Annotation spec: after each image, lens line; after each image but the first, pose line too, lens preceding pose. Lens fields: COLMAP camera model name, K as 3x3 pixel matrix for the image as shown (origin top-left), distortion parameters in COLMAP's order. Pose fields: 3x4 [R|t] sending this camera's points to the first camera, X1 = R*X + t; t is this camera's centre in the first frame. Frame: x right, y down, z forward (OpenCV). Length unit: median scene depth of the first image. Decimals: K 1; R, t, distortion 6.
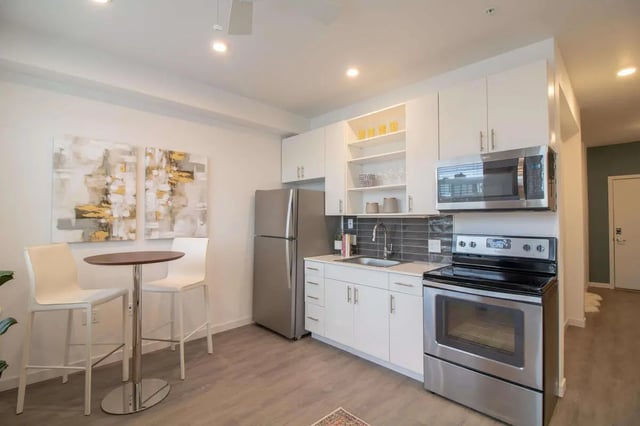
lens RADIAL K [[300.5, 0, 323.4], [0, 300.5, 210.2], [0, 0, 1]] dist [-0.000387, -0.000031]
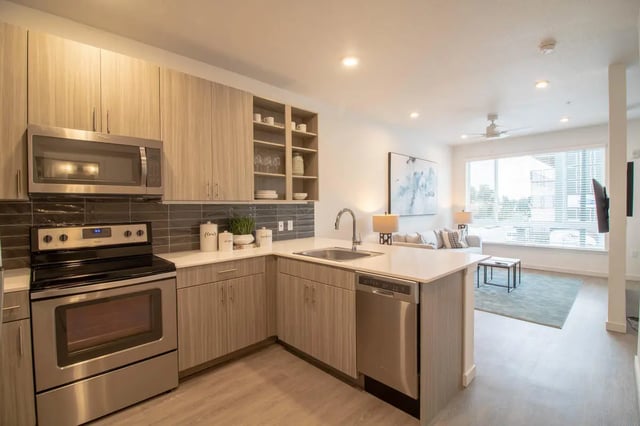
lens RADIAL K [[300.5, 0, 323.7], [0, 300.5, 213.6], [0, 0, 1]] dist [-0.000387, -0.000031]
pose [[0.007028, -0.034990, 0.999363, -0.365184], [-0.018111, 0.999219, 0.035113, 0.008003], [-0.999811, -0.018347, 0.006389, 0.334026]]
